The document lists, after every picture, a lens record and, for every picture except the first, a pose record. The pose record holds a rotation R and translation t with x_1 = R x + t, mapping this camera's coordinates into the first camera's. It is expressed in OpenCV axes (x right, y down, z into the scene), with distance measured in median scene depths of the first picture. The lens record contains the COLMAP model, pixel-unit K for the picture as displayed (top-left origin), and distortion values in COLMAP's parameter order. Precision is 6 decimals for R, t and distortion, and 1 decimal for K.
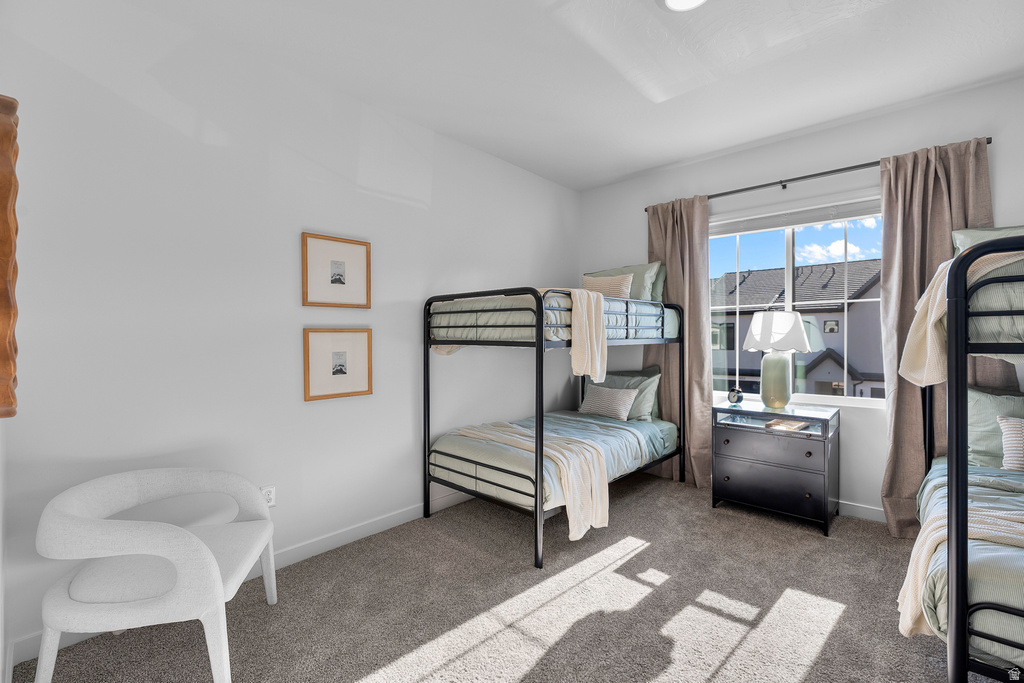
lens RADIAL K [[452.6, 0, 512.4], [0, 452.6, 337.6], [0, 0, 1]] dist [0.000286, 0.000529]
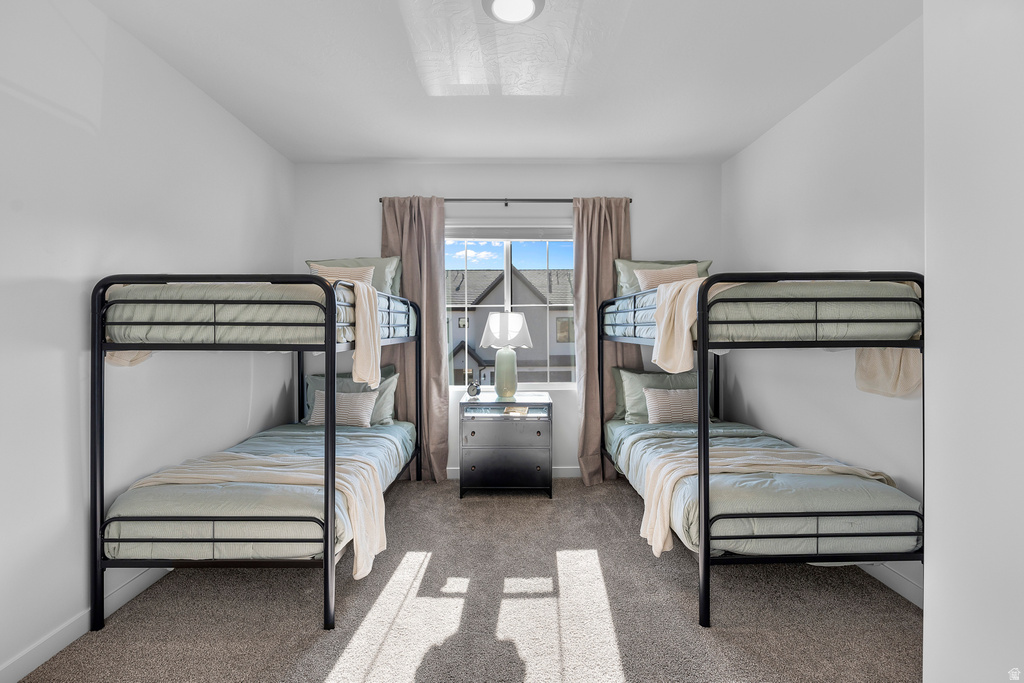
lens RADIAL K [[459.1, 0, 514.7], [0, 459.1, 326.6], [0, 0, 1]] dist [-0.002997, 0.000166]
pose [[0.731007, 0.004867, 0.682353, -0.211026], [0.002822, 0.999944, -0.010155, -0.010795], [-0.682364, 0.009349, 0.730952, 0.152531]]
